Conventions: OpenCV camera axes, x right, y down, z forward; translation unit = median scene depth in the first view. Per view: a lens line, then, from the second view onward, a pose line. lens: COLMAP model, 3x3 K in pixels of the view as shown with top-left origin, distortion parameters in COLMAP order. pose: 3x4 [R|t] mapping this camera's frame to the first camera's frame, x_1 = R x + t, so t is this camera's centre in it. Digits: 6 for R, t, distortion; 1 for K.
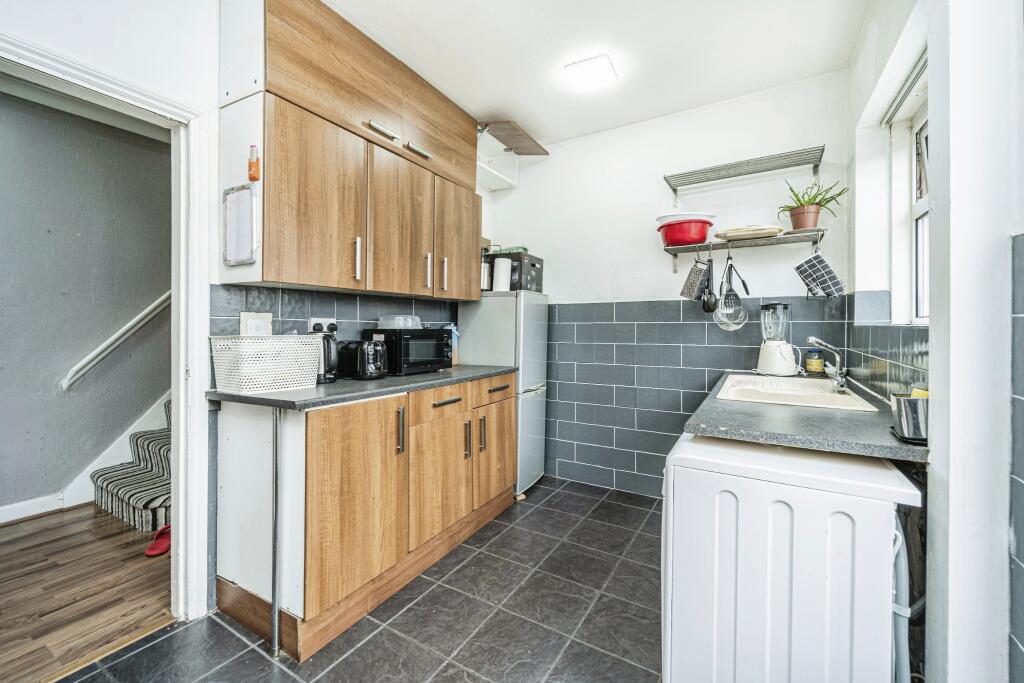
lens RADIAL K [[421.1, 0, 511.0], [0, 421.1, 323.0], [0, 0, 1]] dist [0.000334, -0.000245]
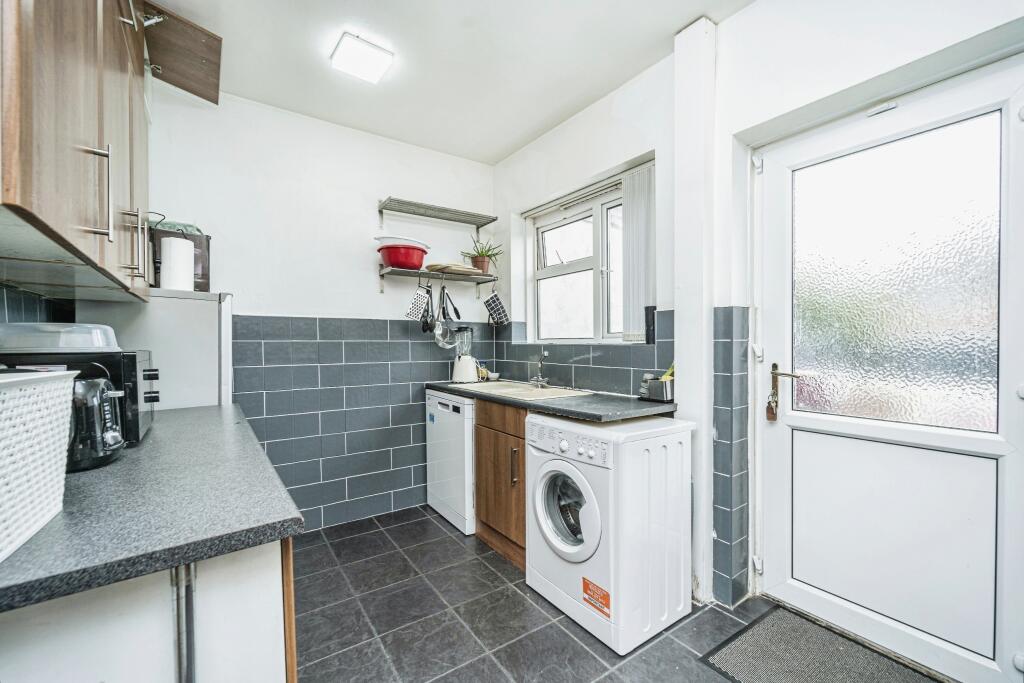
lens RADIAL K [[412.0, 0, 510.3], [0, 412.0, 345.8], [0, 0, 1]] dist [0.000211, -0.000020]
pose [[0.416584, -0.005307, 0.909082, -0.464582], [-0.005506, 0.999950, 0.008361, 0.000468], [-0.909081, -0.008488, 0.416533, 0.347182]]
